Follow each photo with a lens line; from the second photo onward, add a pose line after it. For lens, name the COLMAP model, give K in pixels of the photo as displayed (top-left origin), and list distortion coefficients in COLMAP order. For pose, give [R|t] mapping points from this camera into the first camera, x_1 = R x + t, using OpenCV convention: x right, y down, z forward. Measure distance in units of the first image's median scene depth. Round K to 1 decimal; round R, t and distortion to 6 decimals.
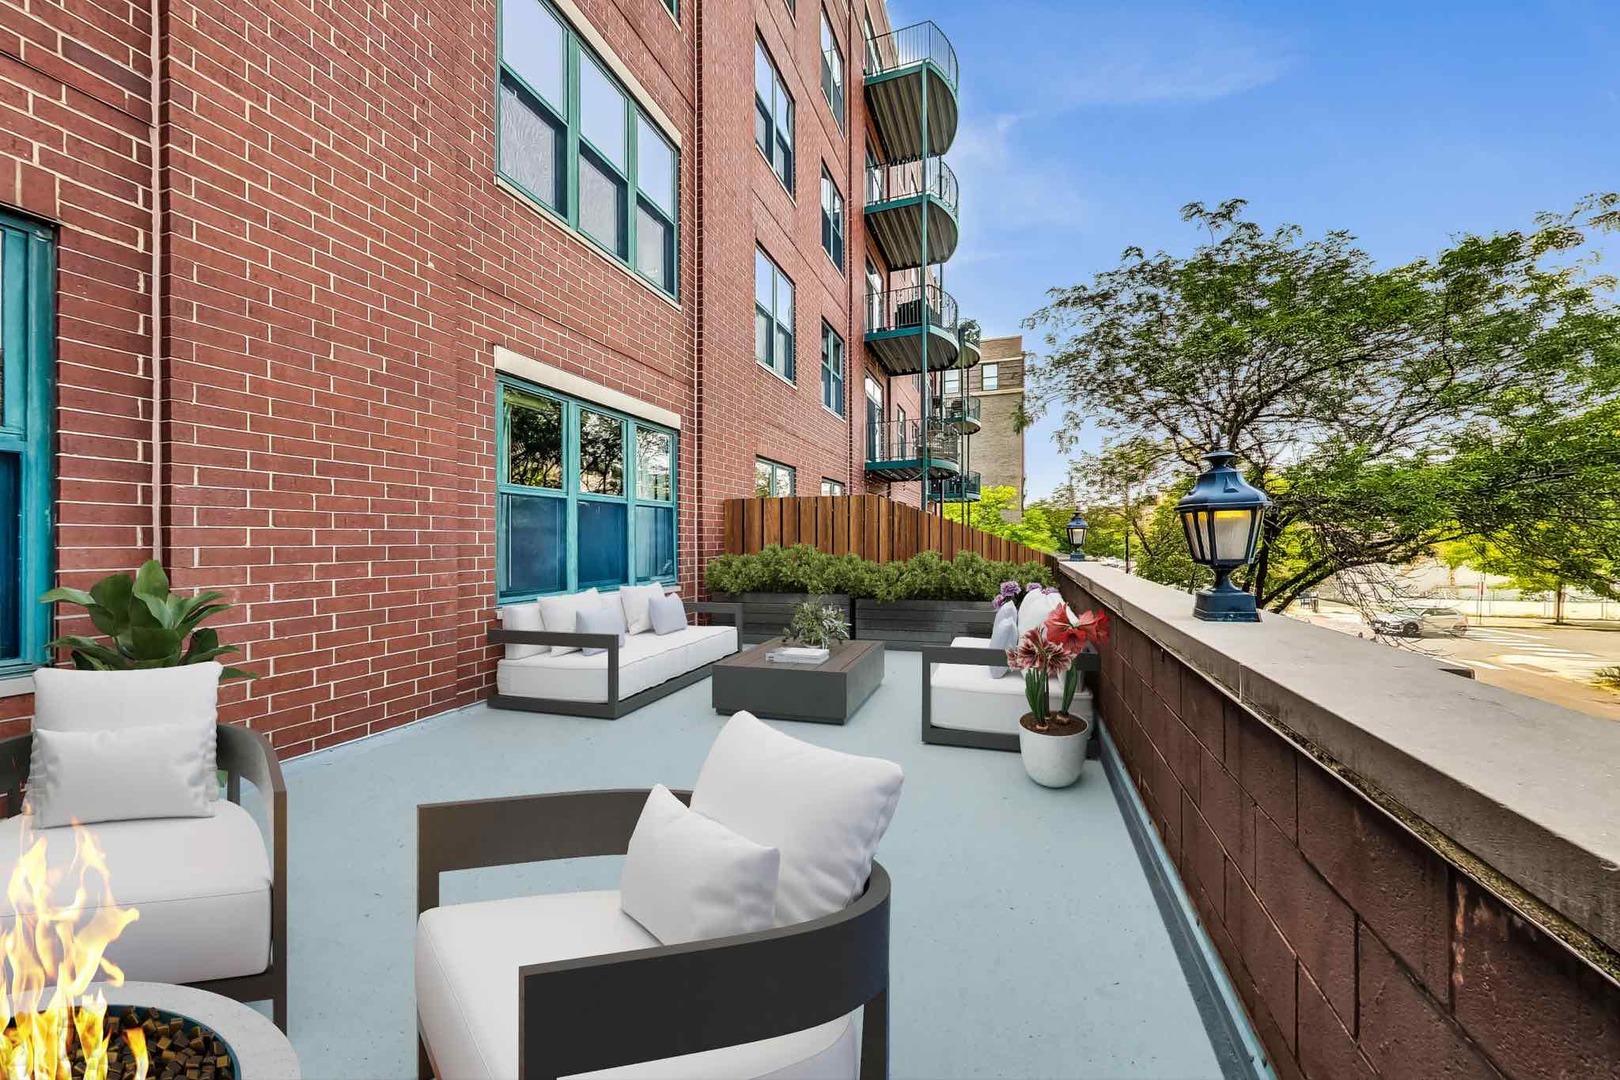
lens RADIAL K [[578.5, 0, 817.0], [0, 578.5, 535.8], [0, 0, 1]] dist [0.000956, 0.000092]
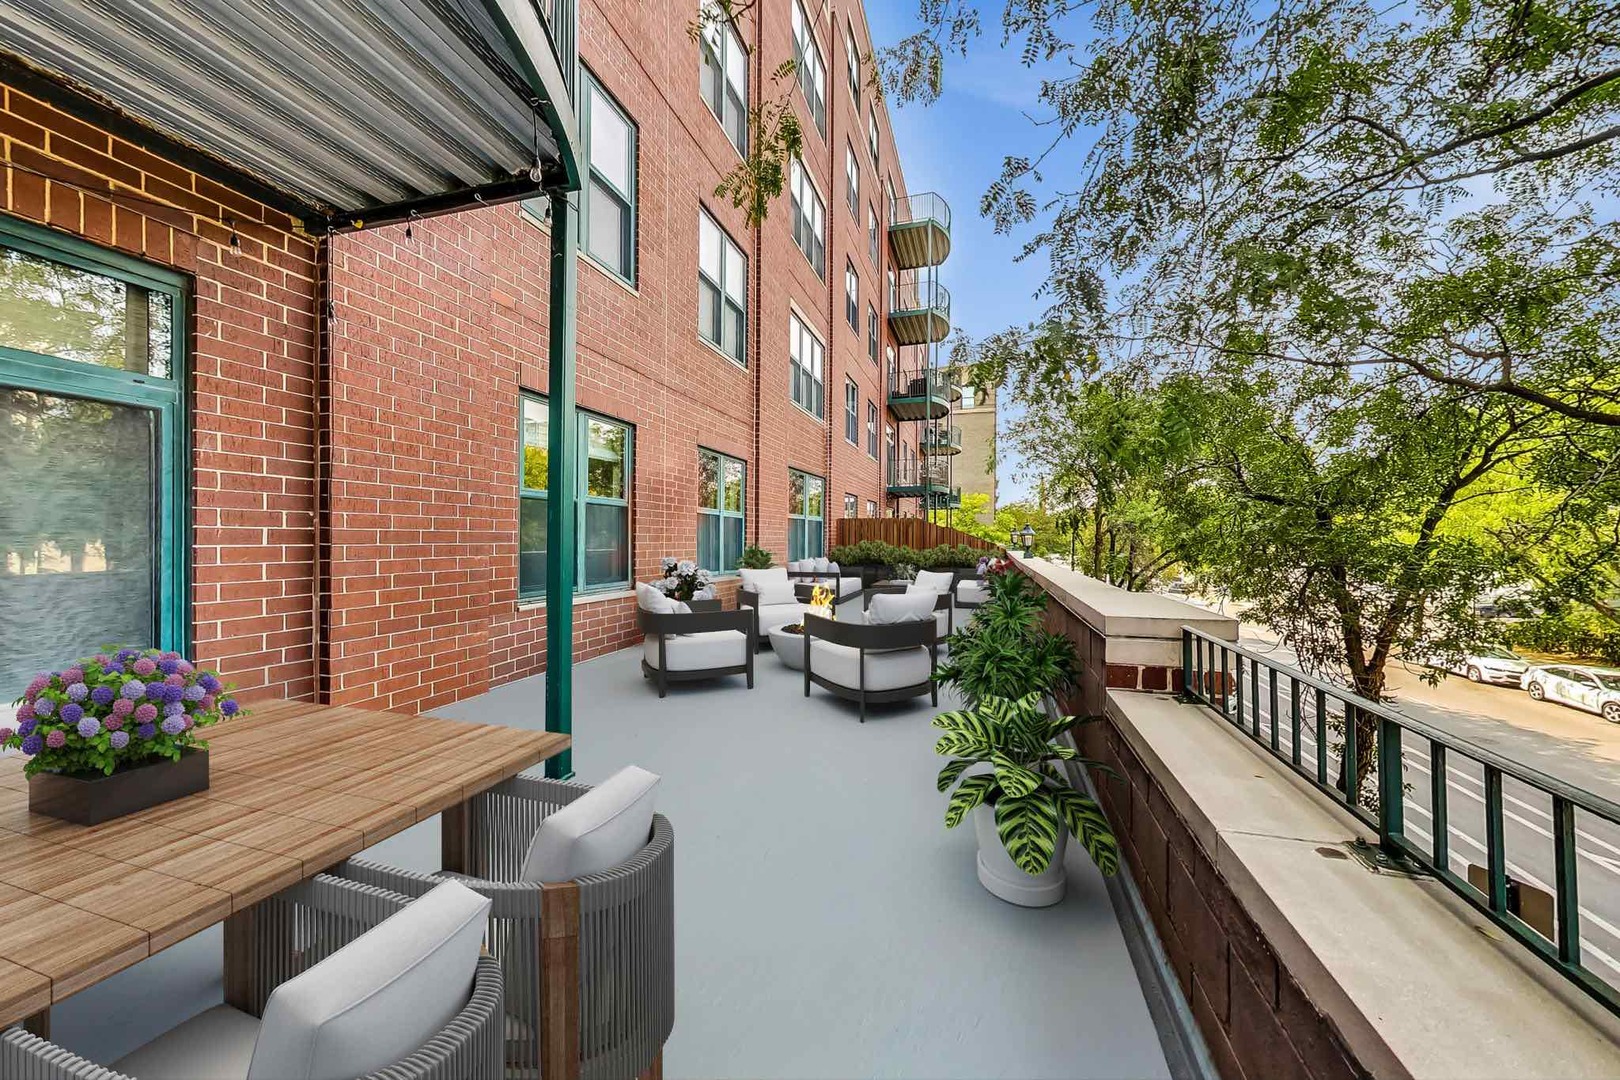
lens RADIAL K [[578.5, 0, 801.3], [0, 578.5, 556.5], [0, 0, 1]] dist [0.000956, 0.000092]
pose [[0.999837, -0.001530, 0.017998, -0.143875], [0.000889, 0.999366, 0.035601, -0.002596], [-0.018041, -0.035579, 0.999204, -0.425833]]
